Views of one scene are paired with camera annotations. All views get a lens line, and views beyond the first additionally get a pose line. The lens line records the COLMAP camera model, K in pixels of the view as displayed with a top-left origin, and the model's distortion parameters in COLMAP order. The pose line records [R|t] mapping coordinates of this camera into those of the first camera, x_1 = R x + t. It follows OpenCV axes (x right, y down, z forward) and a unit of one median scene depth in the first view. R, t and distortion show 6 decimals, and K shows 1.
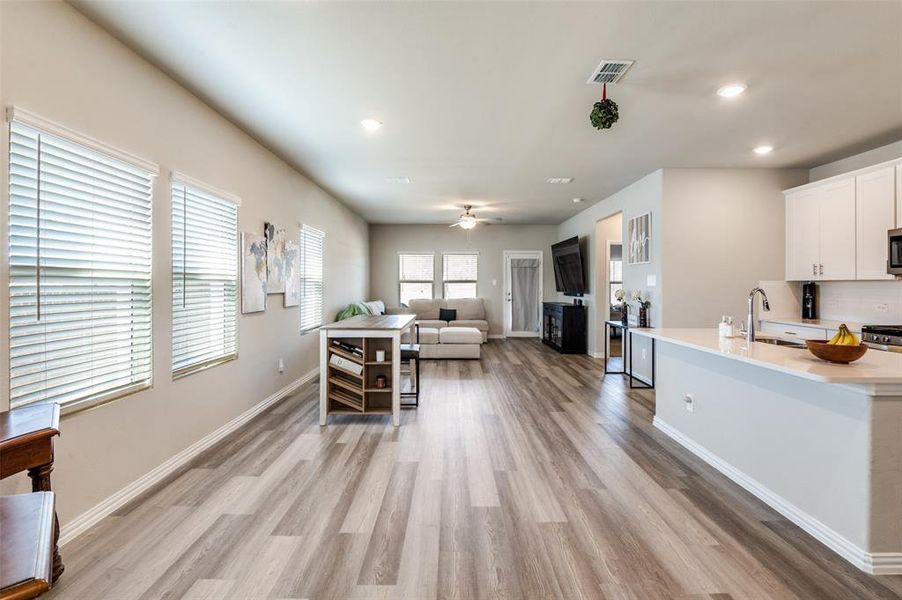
lens RADIAL K [[409.2, 0, 451.9], [0, 409.2, 285.7], [0, 0, 1]] dist [-0.012959, -0.001441]
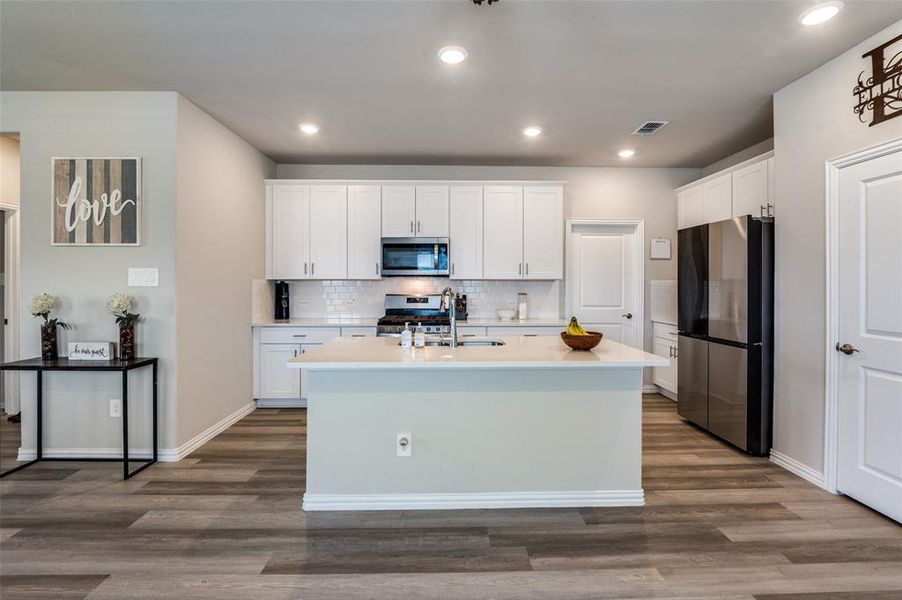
lens RADIAL K [[409.2, 0, 451.9], [0, 409.2, 285.7], [0, 0, 1]] dist [-0.012959, -0.001441]
pose [[-0.020754, -0.008436, 0.999749, -0.062018], [0.004852, 0.999952, 0.008539, -0.002457], [-0.999773, 0.005028, -0.020712, 0.385092]]
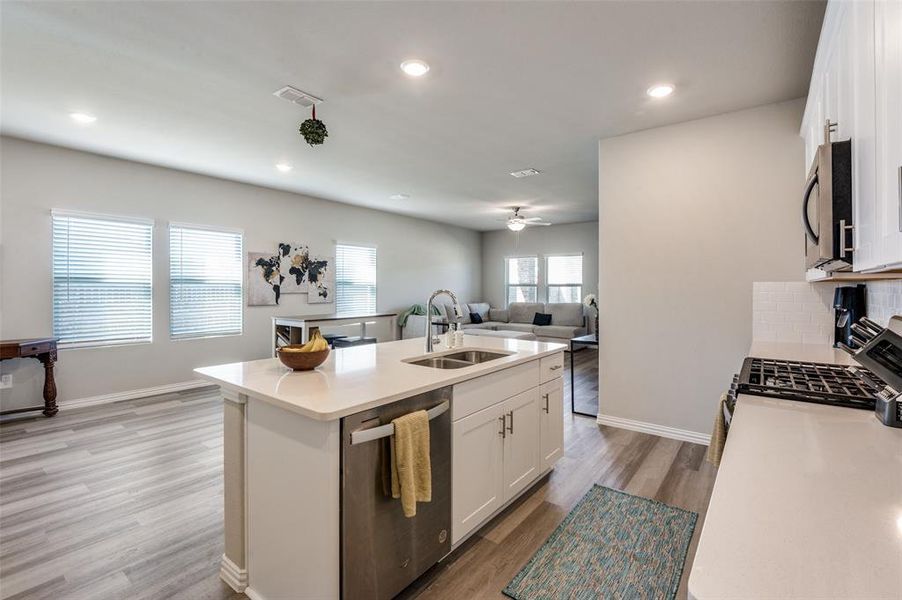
lens RADIAL K [[409.2, 0, 451.9], [0, 409.2, 285.7], [0, 0, 1]] dist [-0.012959, -0.001441]
pose [[0.790880, -0.000979, -0.611970, 0.490975], [-0.005224, 0.999951, -0.008350, 0.001228], [0.611949, 0.009801, 0.790837, 0.129181]]
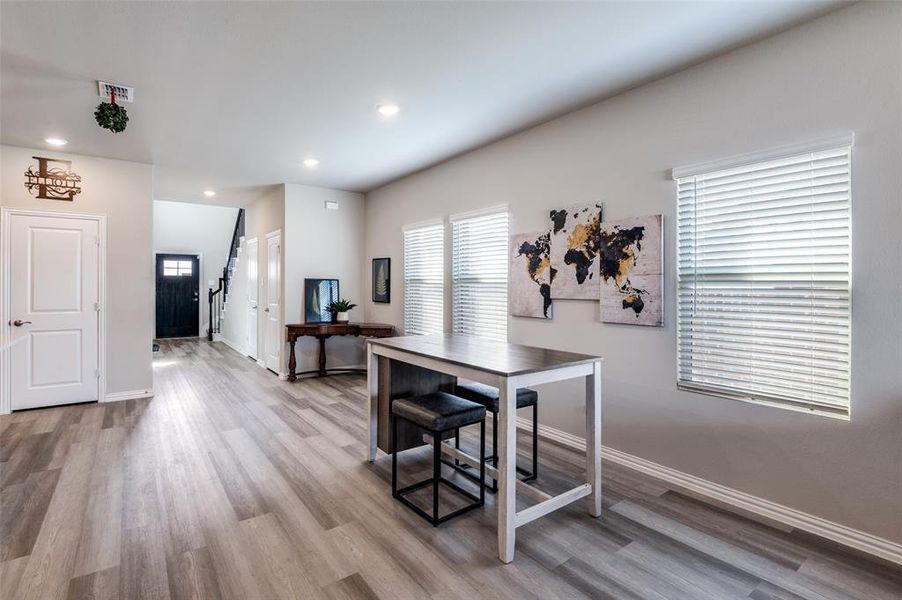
lens RADIAL K [[430.8, 0, 446.4], [0, 430.8, 284.0], [0, 0, 1]] dist [-0.001135, -0.006488]
pose [[-0.807868, -0.007129, -0.589320, 0.121329], [-0.007334, 0.999971, -0.002042, -0.003385], [0.589317, 0.002672, -0.807897, 0.857703]]
